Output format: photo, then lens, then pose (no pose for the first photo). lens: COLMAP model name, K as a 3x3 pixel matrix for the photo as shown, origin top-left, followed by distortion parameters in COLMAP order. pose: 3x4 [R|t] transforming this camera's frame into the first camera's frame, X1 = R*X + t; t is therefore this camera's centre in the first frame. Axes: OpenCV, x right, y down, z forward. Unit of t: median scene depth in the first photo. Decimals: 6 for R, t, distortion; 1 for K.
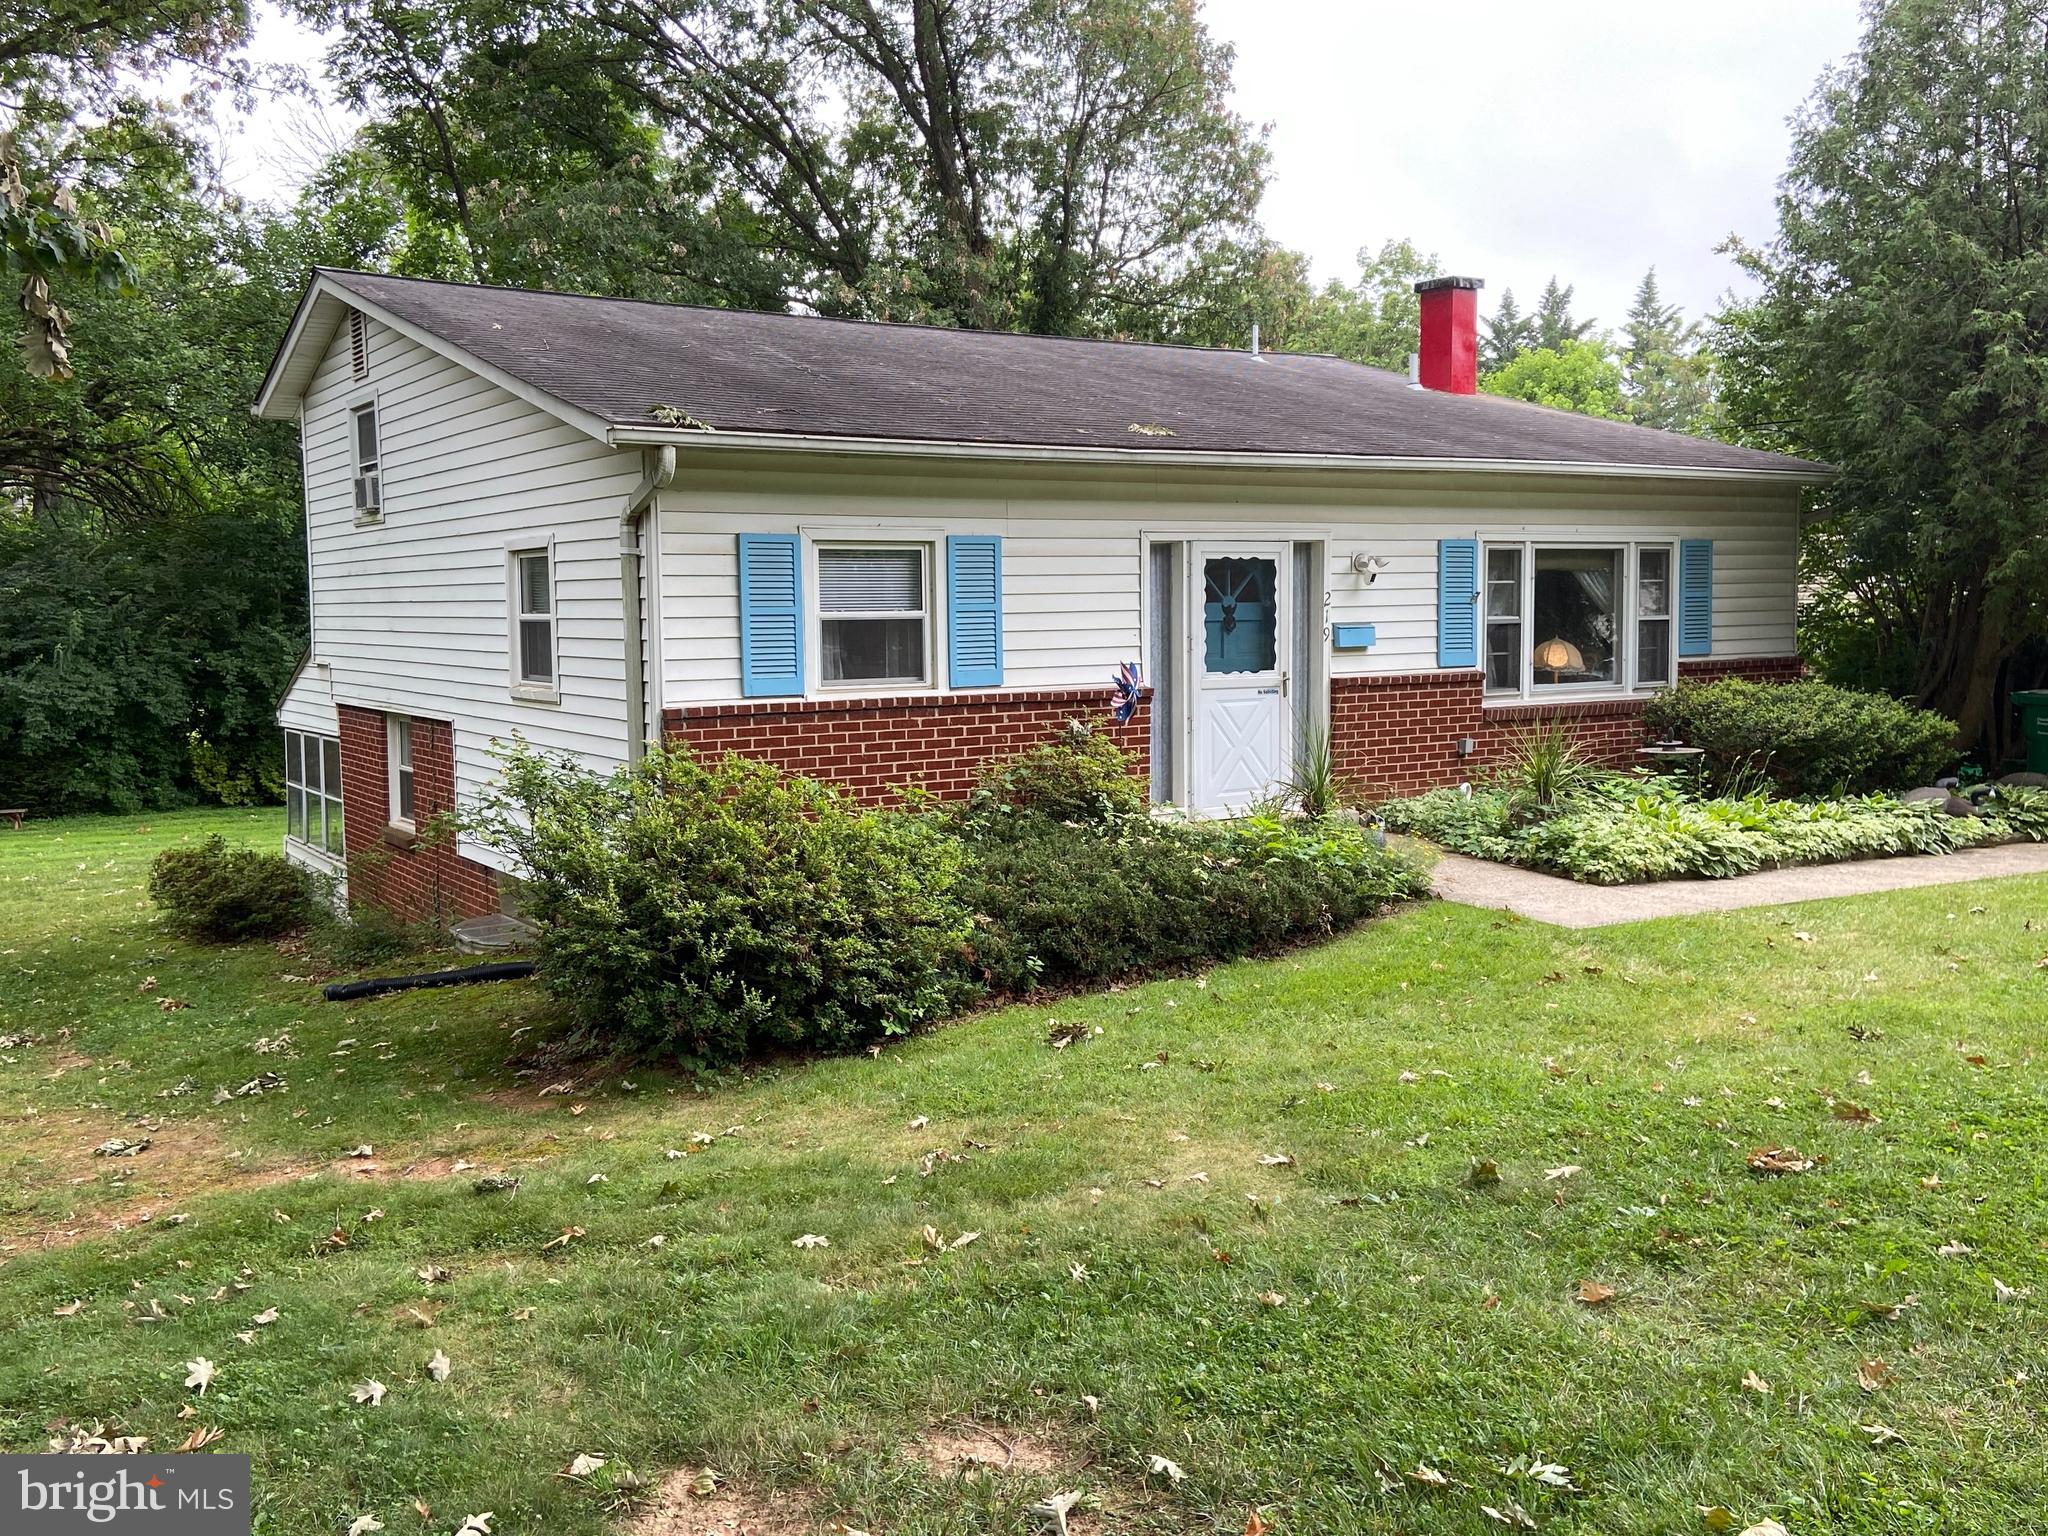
lens RADIAL K [[1798.4, 0, 1023.4], [0, 1798.4, 768.7], [0, 0, 1]] dist [0.066052, -0.003542]
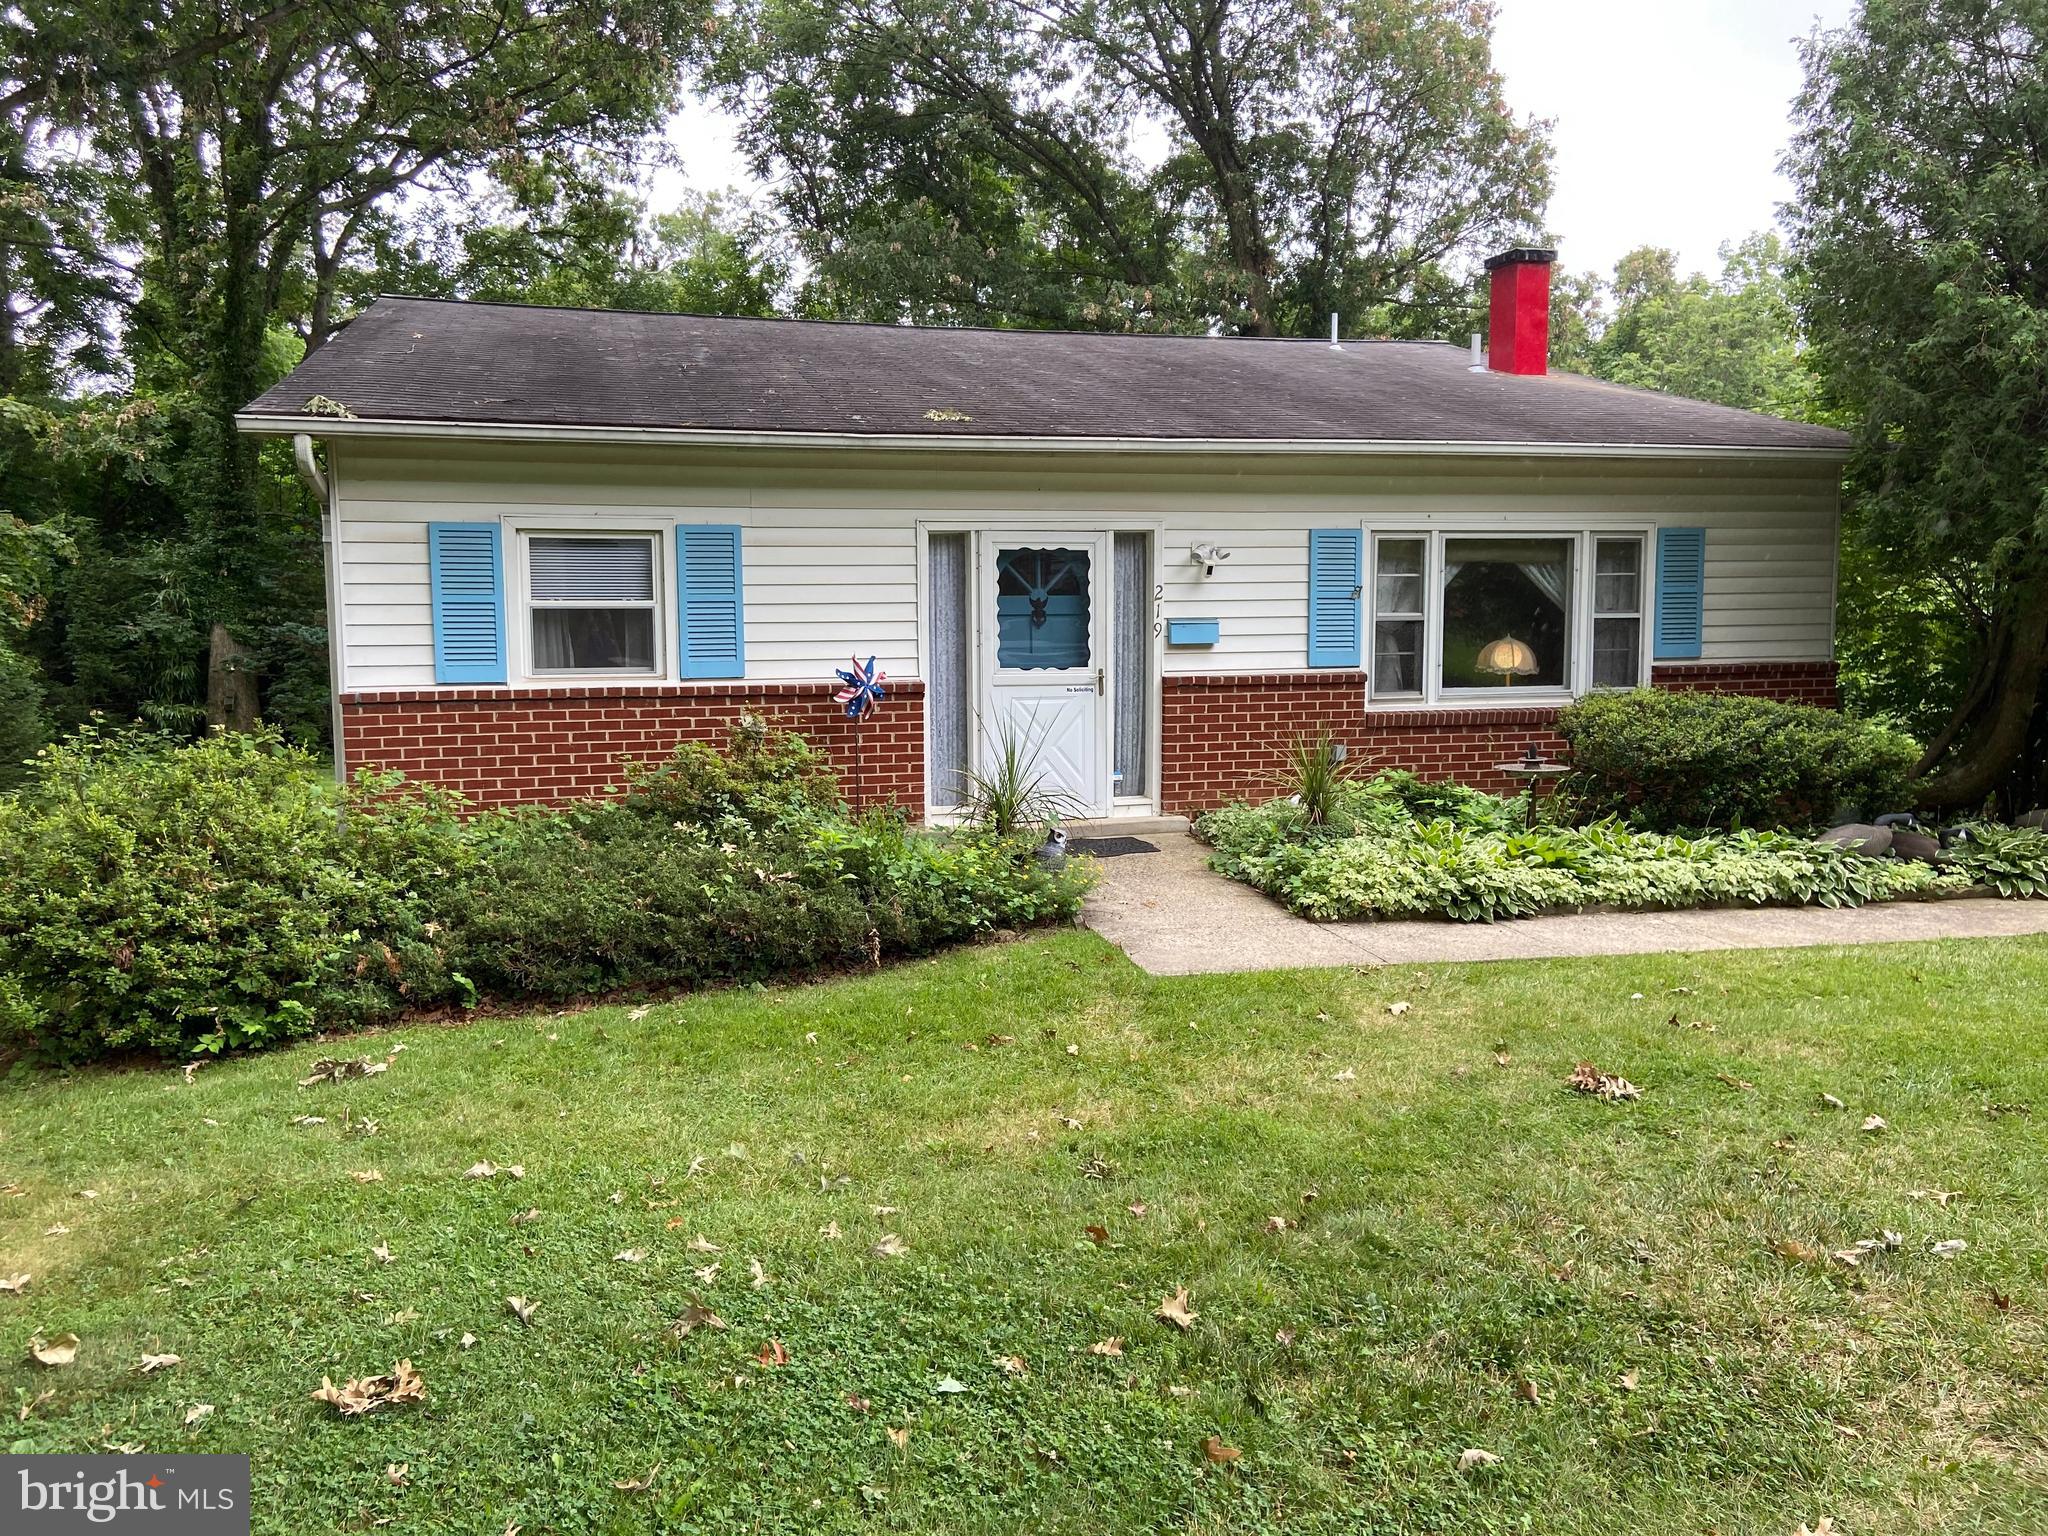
lens RADIAL K [[1553.5, 0, 1024.1], [0, 1553.5, 757.2], [0, 0, 1]] dist [0.070598, -0.006340]
pose [[0.956593, 0.037015, -0.289066, 0.351583], [-0.033326, 0.999288, 0.017674, -0.020978], [0.289514, -0.007273, 0.957146, 0.208832]]
